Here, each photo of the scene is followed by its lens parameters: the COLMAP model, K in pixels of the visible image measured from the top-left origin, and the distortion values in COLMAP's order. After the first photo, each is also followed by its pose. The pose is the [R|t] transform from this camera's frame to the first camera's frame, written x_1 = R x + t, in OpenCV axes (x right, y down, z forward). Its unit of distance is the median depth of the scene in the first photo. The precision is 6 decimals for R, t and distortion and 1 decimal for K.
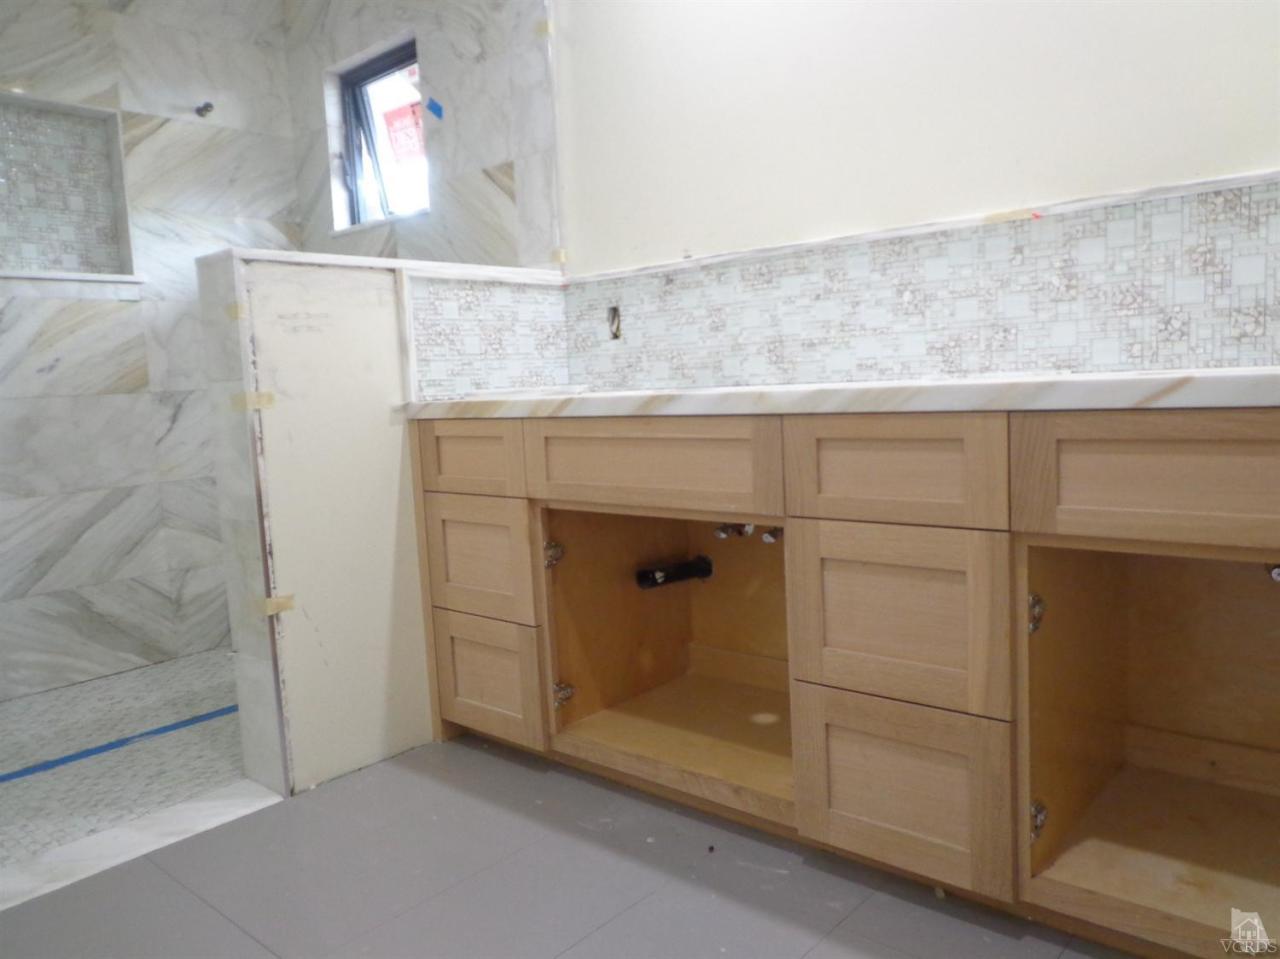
lens RADIAL K [[946.8, 0, 641.9], [0, 946.8, 478.0], [0, 0, 1]] dist [-0.027842, 0.030239]
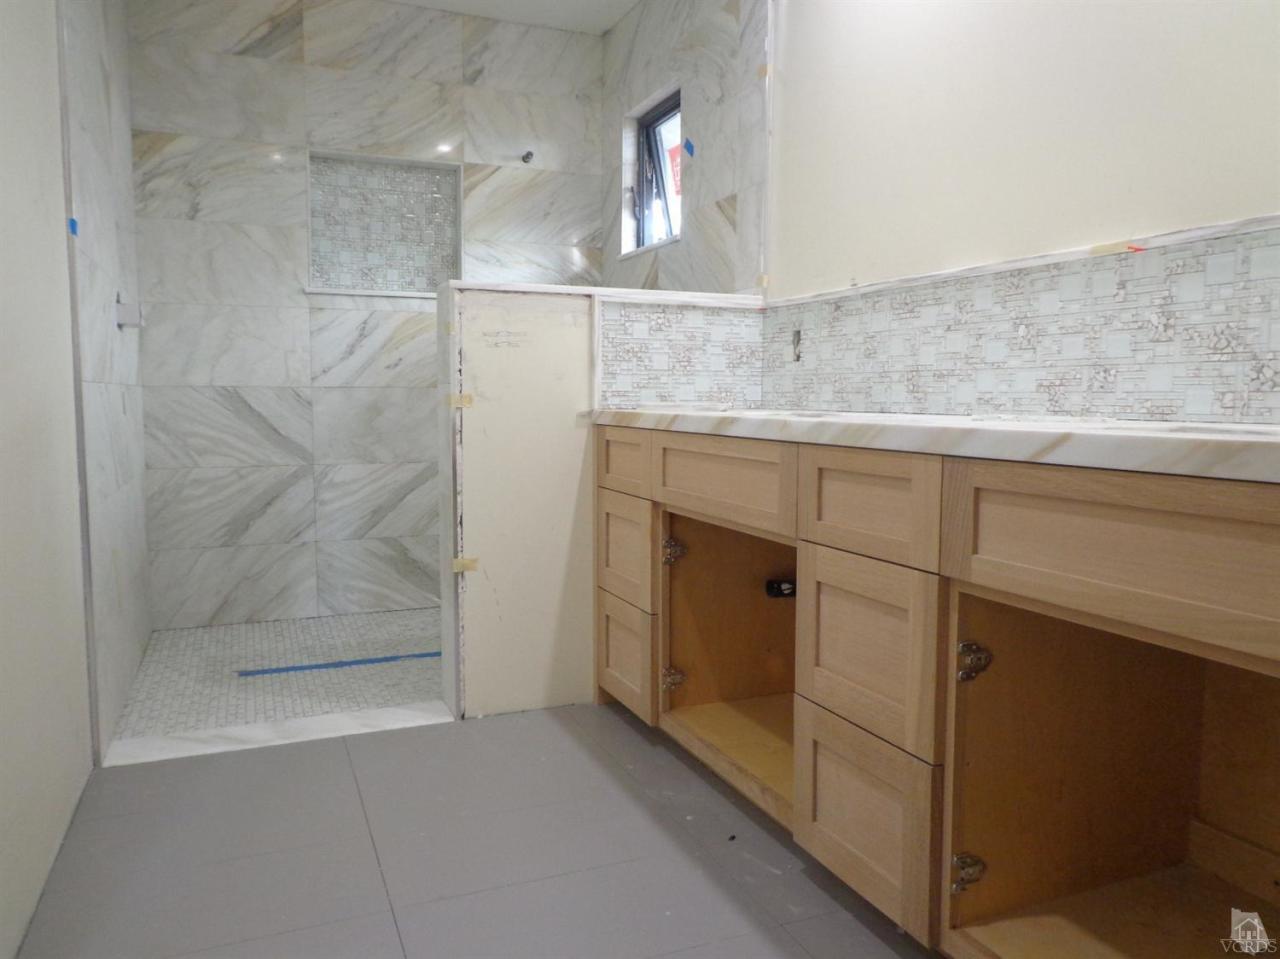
lens RADIAL K [[946.8, 0, 642.1], [0, 946.8, 476.8], [0, 0, 1]] dist [-0.027842, 0.030239]
pose [[0.896678, 0.090763, -0.433278, 0.333616], [-0.093673, 0.995495, 0.014678, -0.020256], [0.432659, 0.027425, 0.901141, -0.025701]]
